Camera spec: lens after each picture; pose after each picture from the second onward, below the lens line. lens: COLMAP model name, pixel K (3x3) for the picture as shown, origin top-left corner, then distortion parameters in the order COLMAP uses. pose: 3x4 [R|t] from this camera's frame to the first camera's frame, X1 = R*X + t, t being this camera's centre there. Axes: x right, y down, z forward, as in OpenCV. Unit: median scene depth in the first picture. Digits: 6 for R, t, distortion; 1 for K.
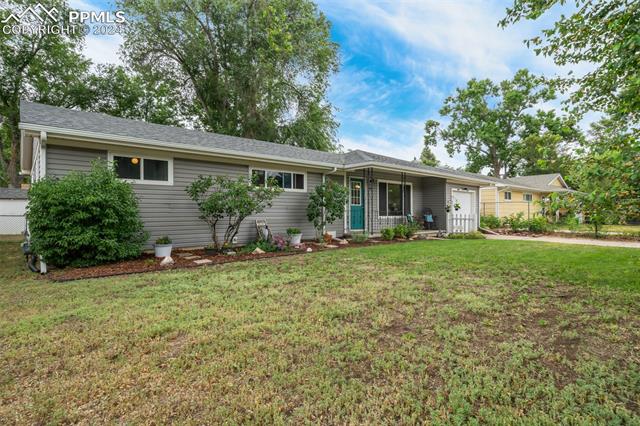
lens RADIAL K [[322.2, 0, 320.0], [0, 322.2, 213.0], [0, 0, 1]] dist [0.029272, -0.000040]
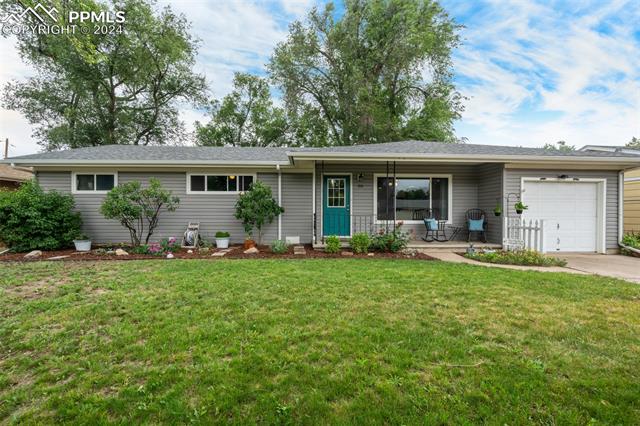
lens RADIAL K [[273.8, 0, 320.0], [0, 273.8, 213.0], [0, 0, 1]] dist [0.001725, 0.000210]
pose [[0.778955, -0.002563, -0.627074, 0.511732], [-0.003714, 0.999955, -0.008700, -0.003008], [0.627068, 0.009106, 0.778911, 0.417128]]
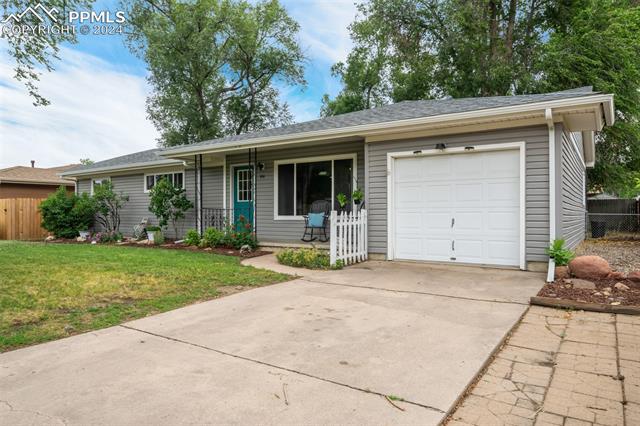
lens RADIAL K [[434.1, 0, 320.0], [0, 434.1, 213.0], [0, 0, 1]] dist [0.004129, 0.000240]
pose [[0.253841, -0.007656, -0.967216, 1.112576], [-0.000746, 0.999967, -0.008111, 0.010716], [0.967246, 0.002780, 0.253827, 0.896842]]
